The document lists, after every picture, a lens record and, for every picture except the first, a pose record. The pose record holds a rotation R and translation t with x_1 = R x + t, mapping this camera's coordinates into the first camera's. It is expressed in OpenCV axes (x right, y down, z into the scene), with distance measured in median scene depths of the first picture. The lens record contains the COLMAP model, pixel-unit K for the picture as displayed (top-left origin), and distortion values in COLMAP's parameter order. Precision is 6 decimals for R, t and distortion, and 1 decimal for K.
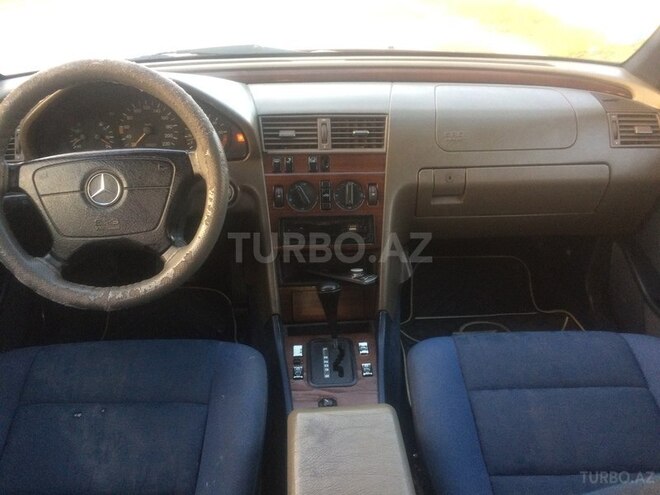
lens RADIAL K [[565.2, 0, 330.0], [0, 565.2, 247.5], [0, 0, 1]] dist [0.082612, -0.115428]
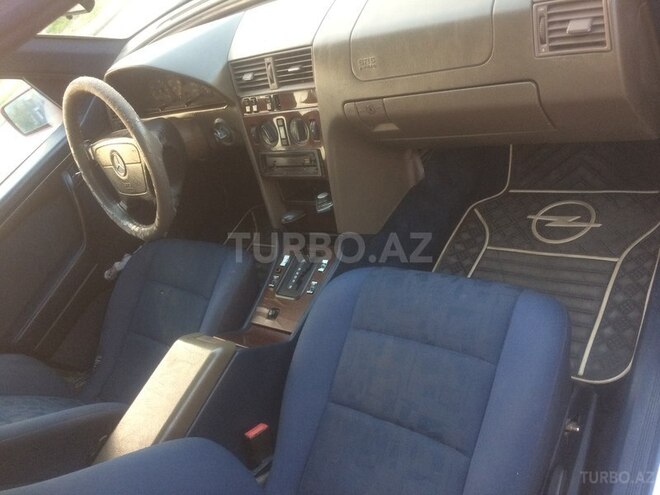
lens RADIAL K [[565.2, 0, 330.0], [0, 565.2, 247.5], [0, 0, 1]] dist [0.082612, -0.115428]
pose [[0.710545, 0.130033, -0.691532, 0.839868], [0.205803, 0.901397, 0.380957, -0.288114], [0.672882, -0.413006, 0.613723, 0.287841]]
